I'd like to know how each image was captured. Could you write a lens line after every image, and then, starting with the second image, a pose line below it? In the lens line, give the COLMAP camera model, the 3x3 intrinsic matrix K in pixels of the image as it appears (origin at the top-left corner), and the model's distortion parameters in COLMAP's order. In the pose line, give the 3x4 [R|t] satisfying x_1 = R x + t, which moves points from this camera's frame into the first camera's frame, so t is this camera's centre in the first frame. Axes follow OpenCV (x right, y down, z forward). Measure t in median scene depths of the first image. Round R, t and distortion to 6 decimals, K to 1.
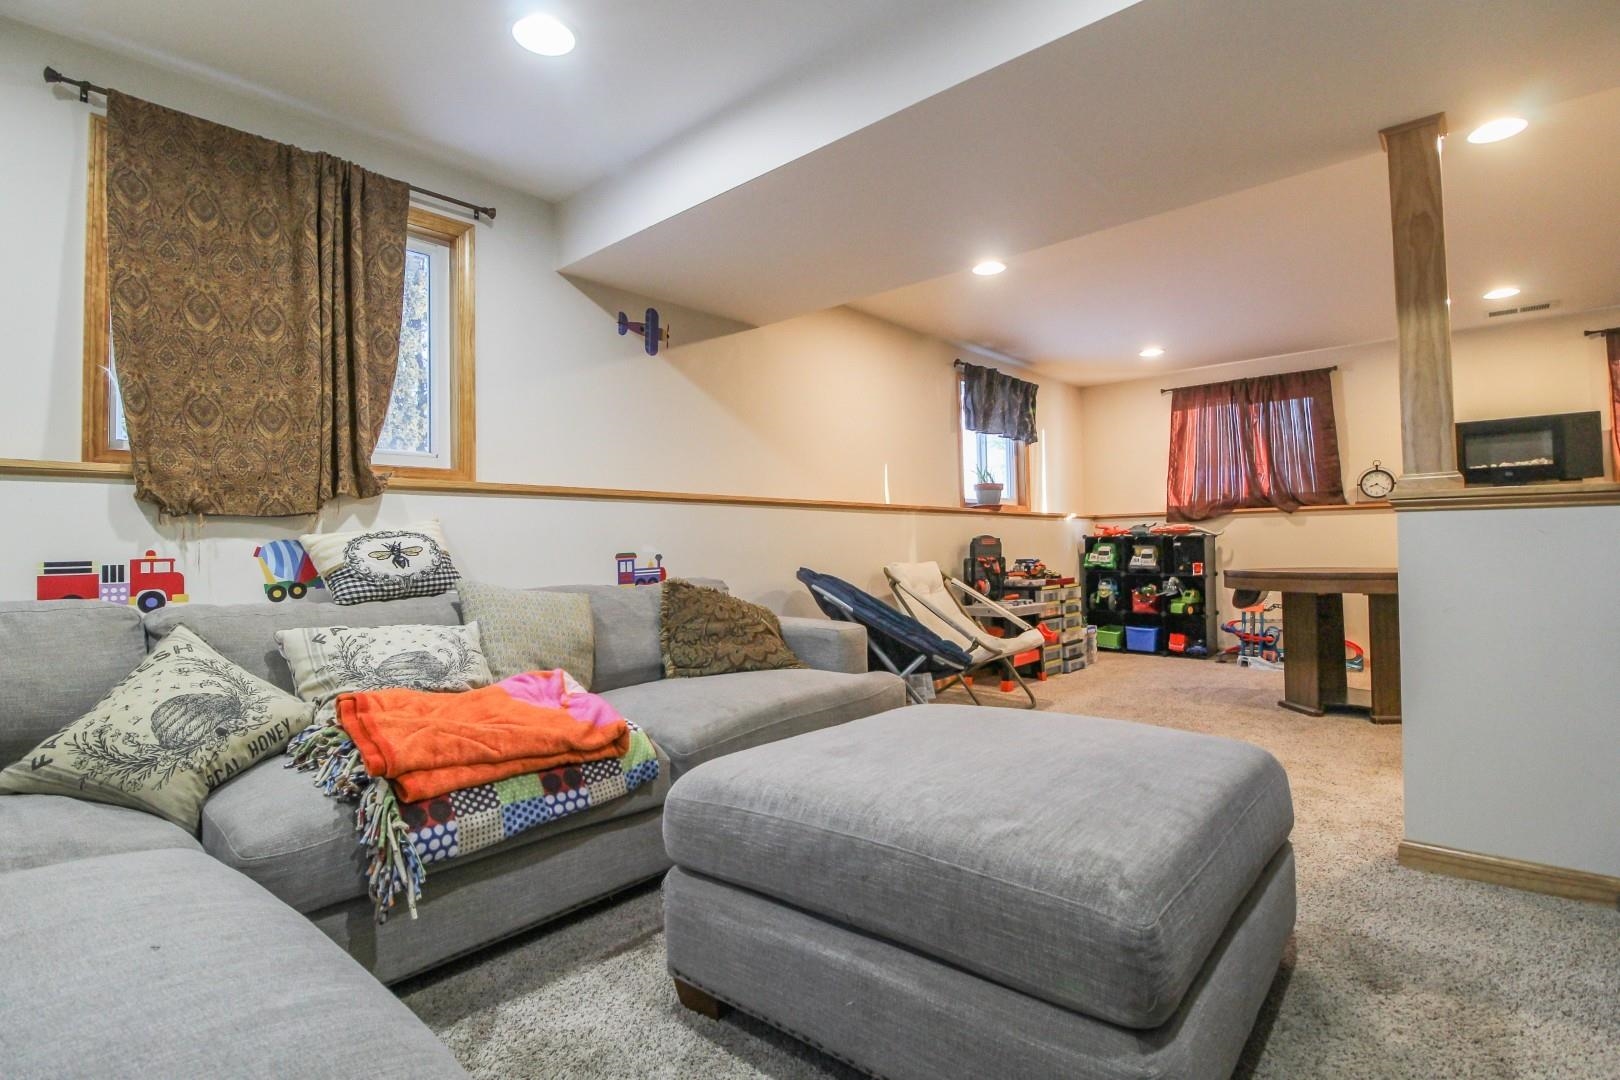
lens RADIAL K [[795.8, 0, 809.4], [0, 795.8, 519.8], [0, 0, 1]] dist [0.001393, -0.012265]
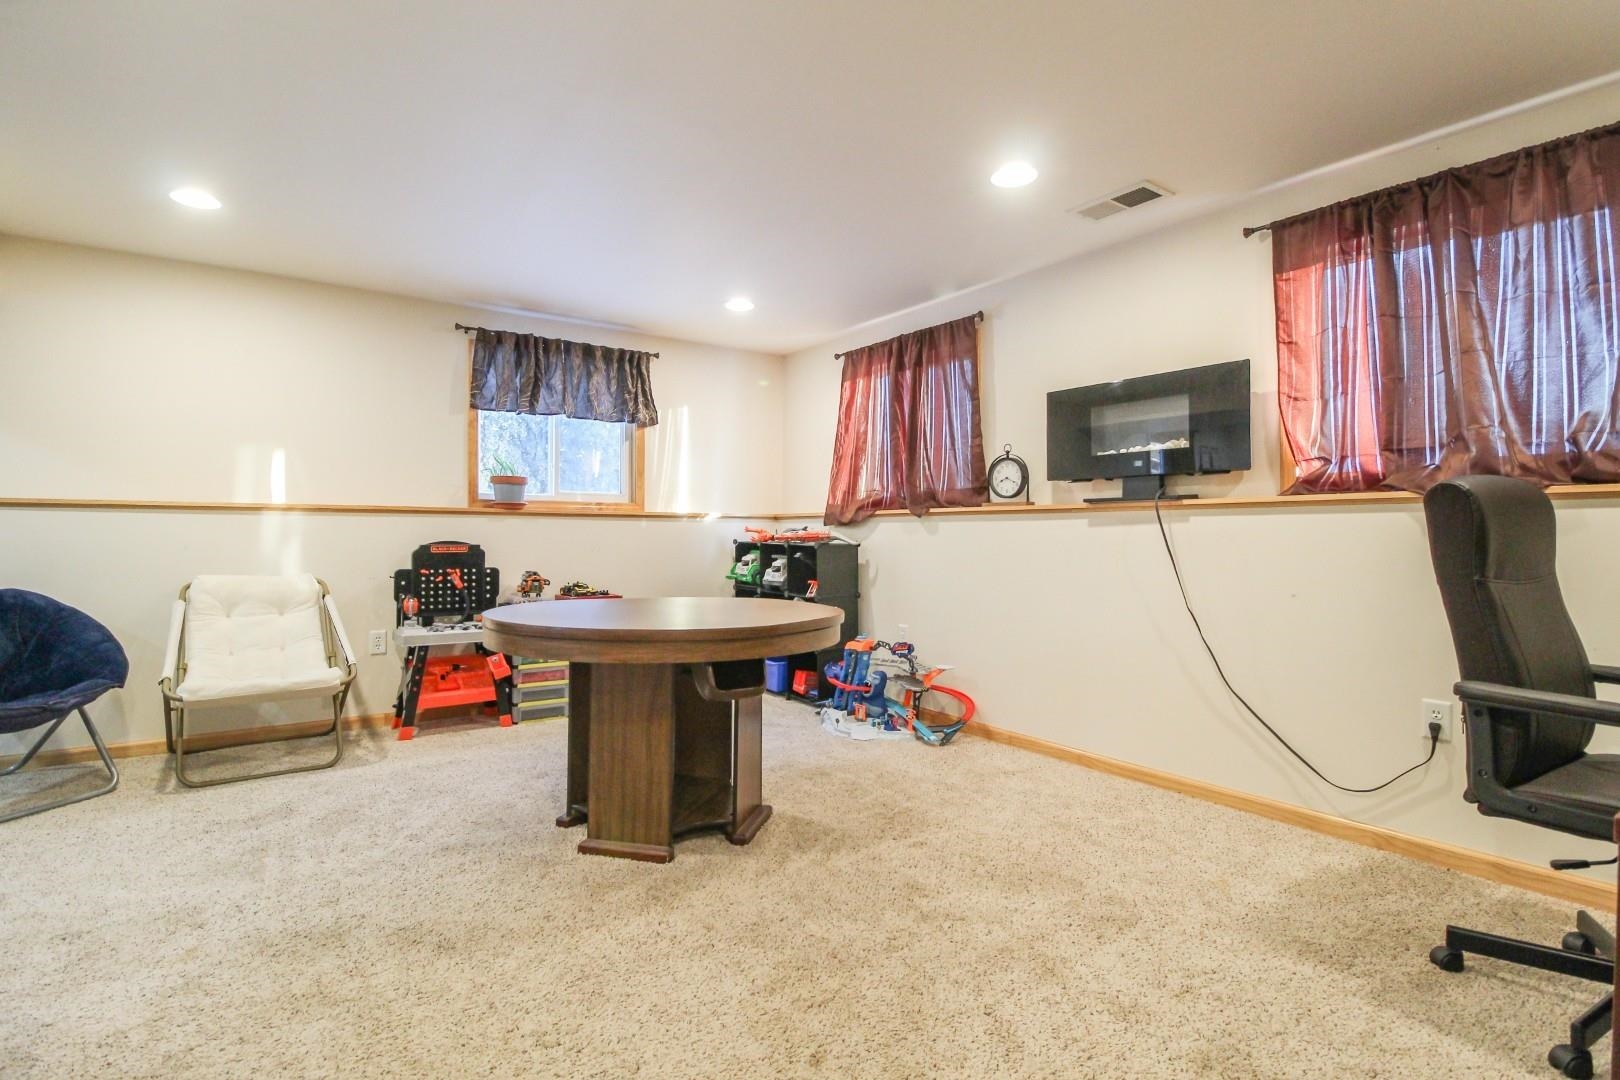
lens RADIAL K [[795.8, 0, 809.4], [0, 795.8, 519.8], [0, 0, 1]] dist [0.001393, -0.012265]
pose [[0.977181, 0.012179, -0.212059, 0.628788], [-0.008545, 0.999801, 0.018046, -0.017192], [0.212236, -0.015822, 0.977090, 0.250271]]
